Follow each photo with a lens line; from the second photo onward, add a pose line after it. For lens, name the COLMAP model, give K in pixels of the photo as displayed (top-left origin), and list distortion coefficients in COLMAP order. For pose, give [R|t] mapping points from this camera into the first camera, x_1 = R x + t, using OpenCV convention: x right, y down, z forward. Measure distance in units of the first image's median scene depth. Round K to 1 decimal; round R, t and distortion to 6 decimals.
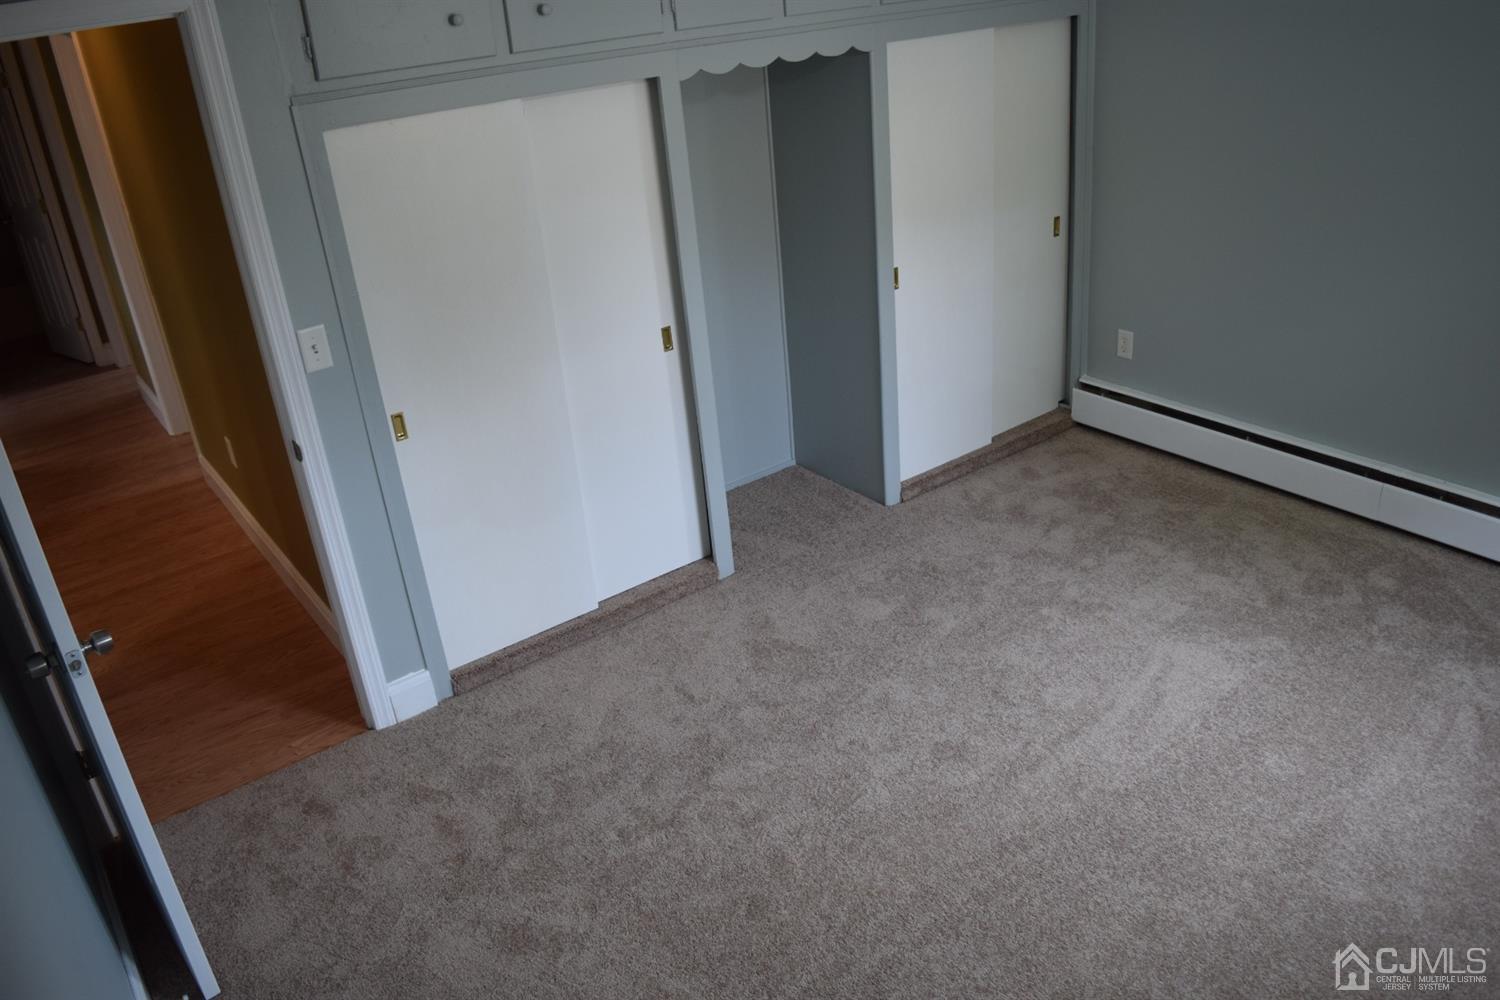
lens RADIAL K [[1179.3, 0, 760.5], [0, 1179.3, 497.5], [0, 0, 1]] dist [-0.096848, 0.023990]
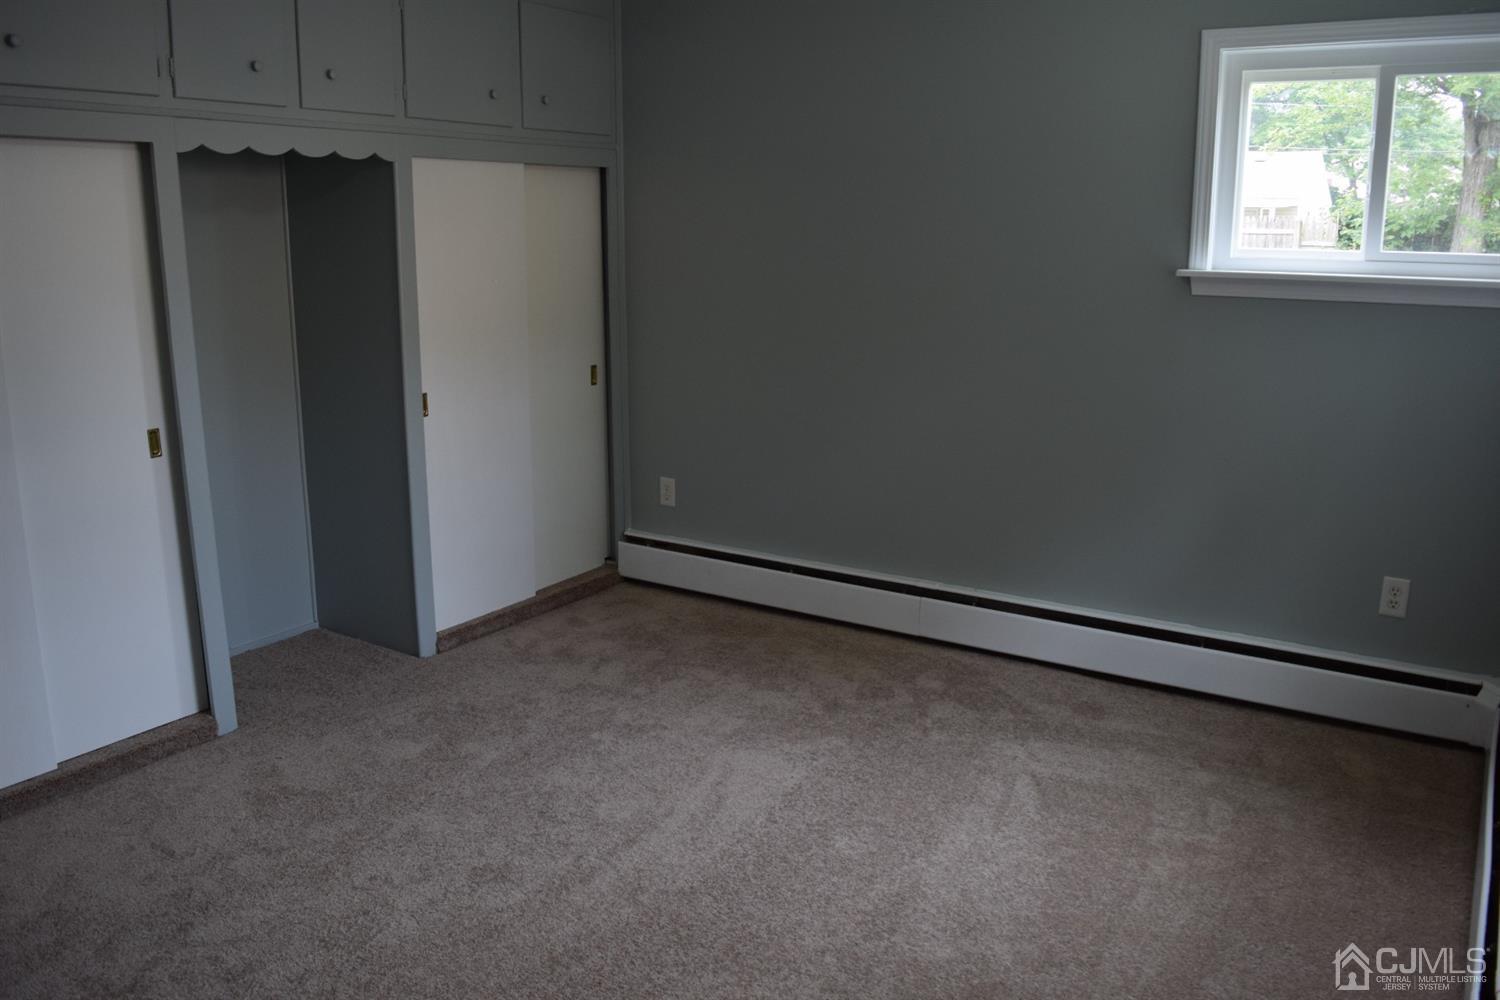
lens RADIAL K [[1179.3, 0, 760.5], [0, 1179.3, 497.5], [0, 0, 1]] dist [-0.096848, 0.023990]
pose [[0.933273, 0.003708, 0.359148, 0.036746], [0.080777, 0.972163, -0.219941, 0.138945], [-0.349966, 0.234276, 0.906994, 0.088973]]
